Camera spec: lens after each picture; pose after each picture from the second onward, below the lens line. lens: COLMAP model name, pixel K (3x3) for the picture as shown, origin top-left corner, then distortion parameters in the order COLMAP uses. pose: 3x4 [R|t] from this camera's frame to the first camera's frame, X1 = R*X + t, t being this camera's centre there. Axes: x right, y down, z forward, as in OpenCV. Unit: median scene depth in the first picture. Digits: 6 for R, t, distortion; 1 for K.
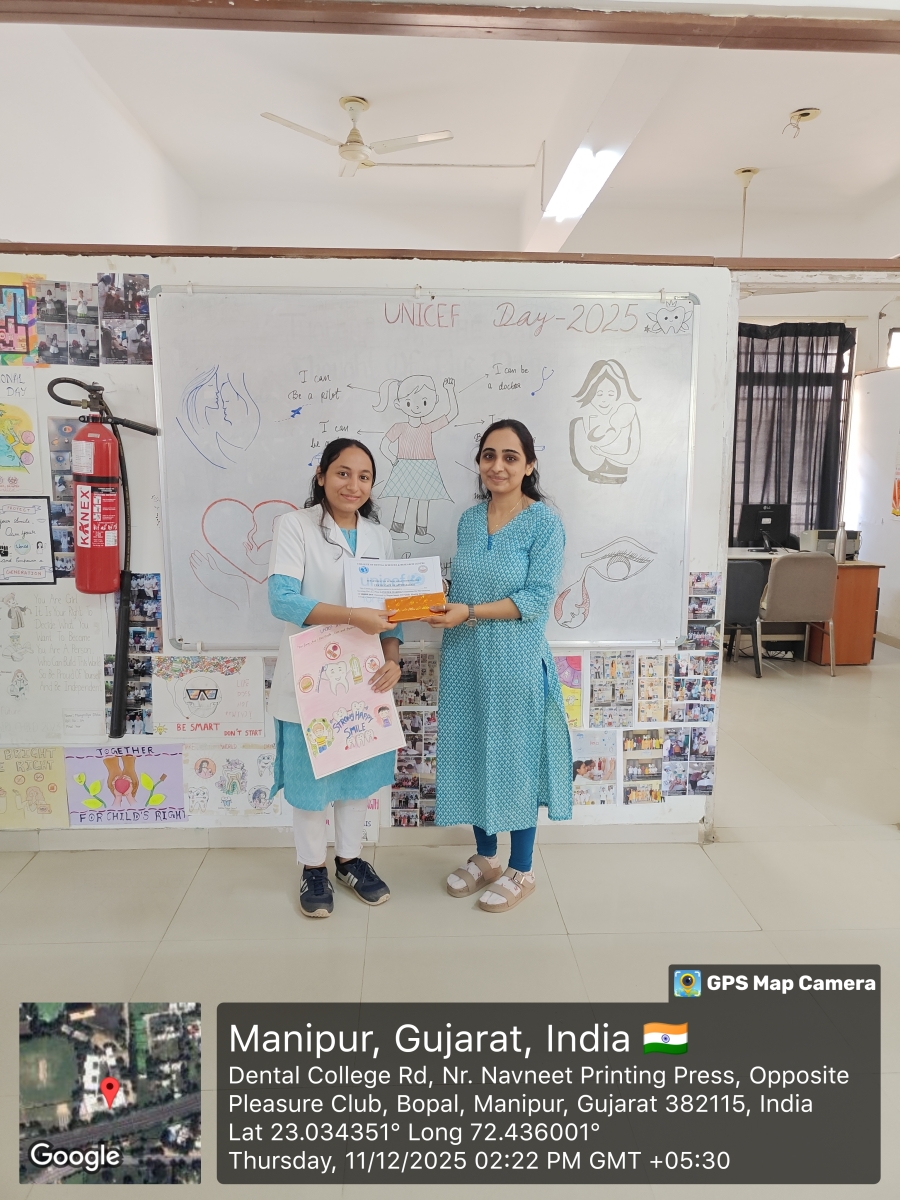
lens RADIAL K [[835.7, 0, 453.2], [0, 835.7, 599.3], [0, 0, 1]] dist [0.001046, -0.000057]
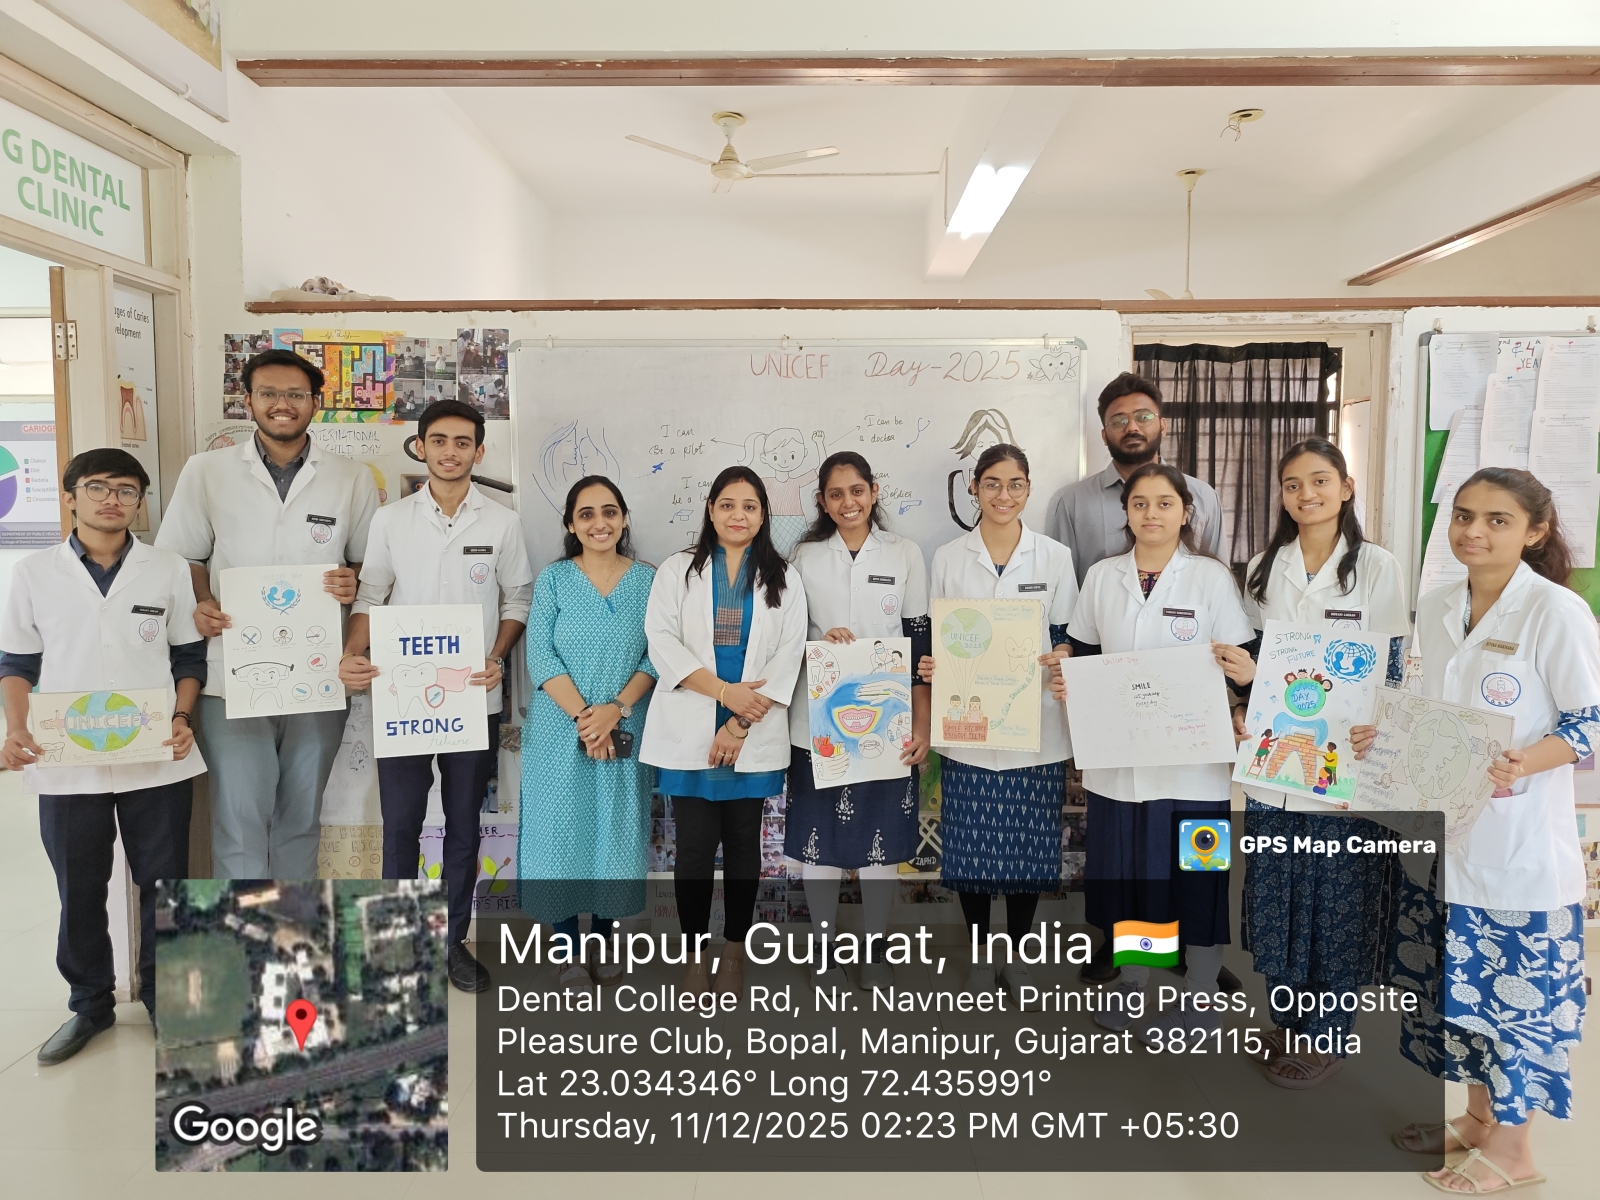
lens RADIAL K [[1114.3, 0, 802.5], [0, 1114.3, 594.6], [0, 0, 1]] dist [0.001046, -0.000057]
pose [[0.998263, -0.001538, -0.058899, 0.050272], [-0.003519, 0.996318, -0.085667, 0.027239], [0.058814, 0.085725, 0.994581, -0.232023]]
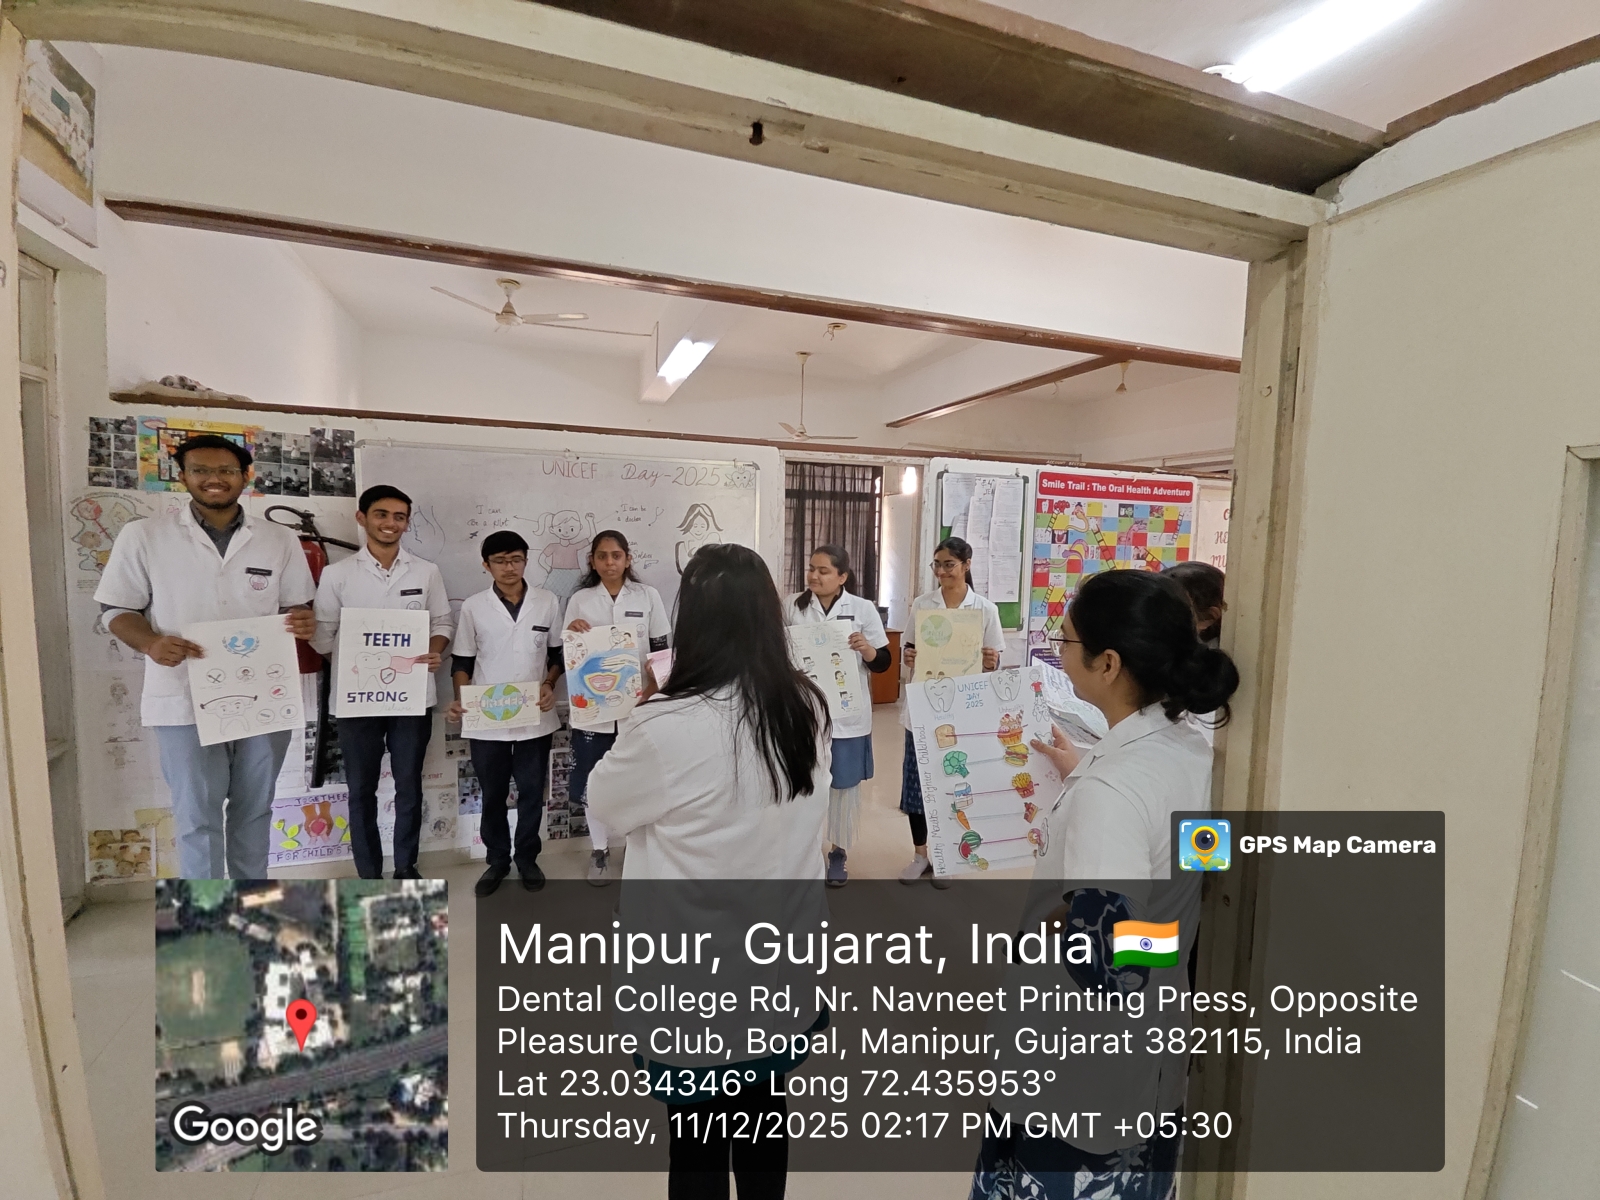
lens RADIAL K [[718.6, 0, 793.0], [0, 718.6, 604.9], [0, 0, 1]] dist [-0.000322, 0.002799]
pose [[0.959615, -0.006801, 0.281236, -0.018205], [0.026775, 0.997377, -0.067241, -0.016915], [-0.280041, 0.072056, 0.957280, -0.256209]]
